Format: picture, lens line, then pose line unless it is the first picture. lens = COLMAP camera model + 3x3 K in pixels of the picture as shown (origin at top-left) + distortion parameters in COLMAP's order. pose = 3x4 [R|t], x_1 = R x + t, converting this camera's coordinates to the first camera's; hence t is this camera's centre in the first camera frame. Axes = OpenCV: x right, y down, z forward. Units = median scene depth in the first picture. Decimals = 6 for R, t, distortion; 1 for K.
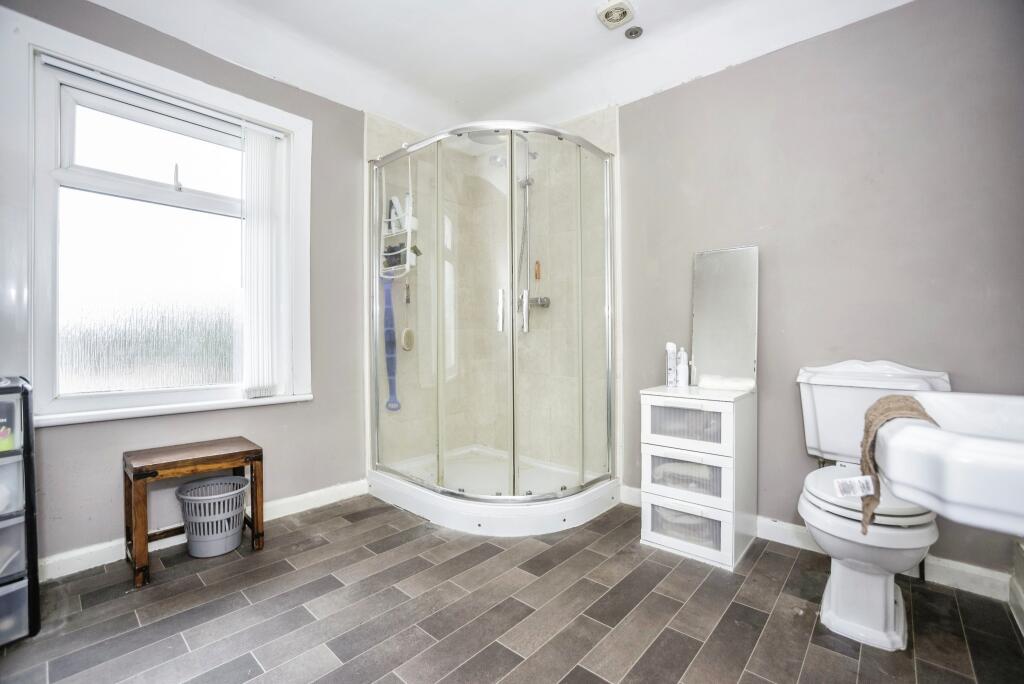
lens RADIAL K [[449.9, 0, 516.3], [0, 449.9, 344.2], [0, 0, 1]] dist [-0.004416, -0.000146]
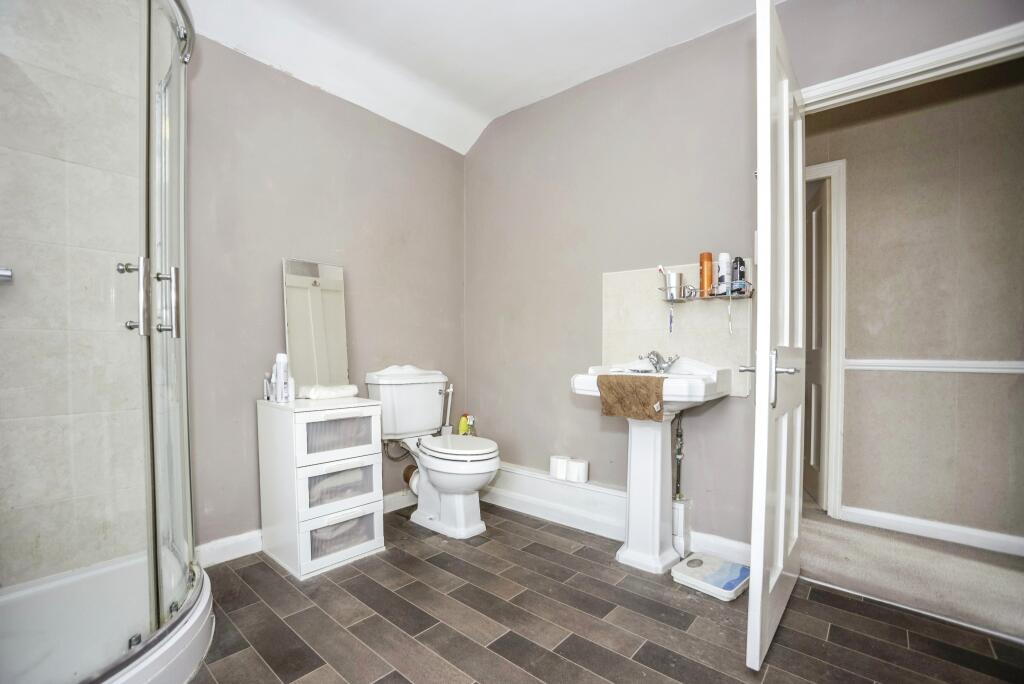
lens RADIAL K [[449.9, 0, 515.6], [0, 449.9, 349.7], [0, 0, 1]] dist [-0.004416, -0.000146]
pose [[0.011329, -0.000973, 0.999935, -0.645983], [-0.001665, 0.999998, 0.000992, -0.014934], [-0.999934, -0.001676, 0.011327, 0.611313]]
